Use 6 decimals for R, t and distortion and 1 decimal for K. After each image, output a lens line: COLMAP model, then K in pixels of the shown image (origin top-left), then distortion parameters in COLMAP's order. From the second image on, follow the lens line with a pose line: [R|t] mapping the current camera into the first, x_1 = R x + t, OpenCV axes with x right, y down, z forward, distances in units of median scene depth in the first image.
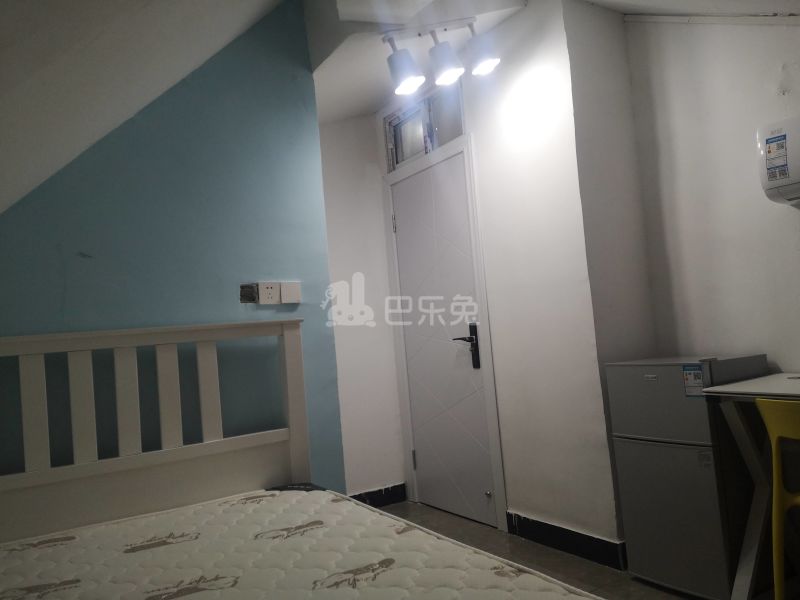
lens RADIAL K [[635.1, 0, 400.6], [0, 635.1, 296.6], [0, 0, 1]] dist [0.050407, -0.000764]
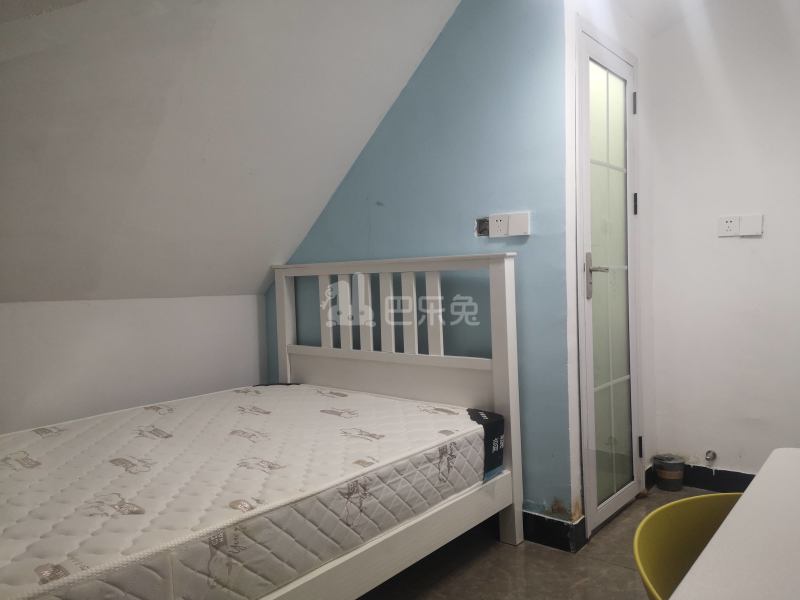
lens RADIAL K [[635.1, 0, 400.4], [0, 635.1, 302.0], [0, 0, 1]] dist [0.050407, -0.000764]
pose [[0.283445, 0.111208, -0.952519, 0.752359], [0.062382, 0.989012, 0.134032, -0.032562], [0.956957, -0.097411, 0.273393, 0.586017]]
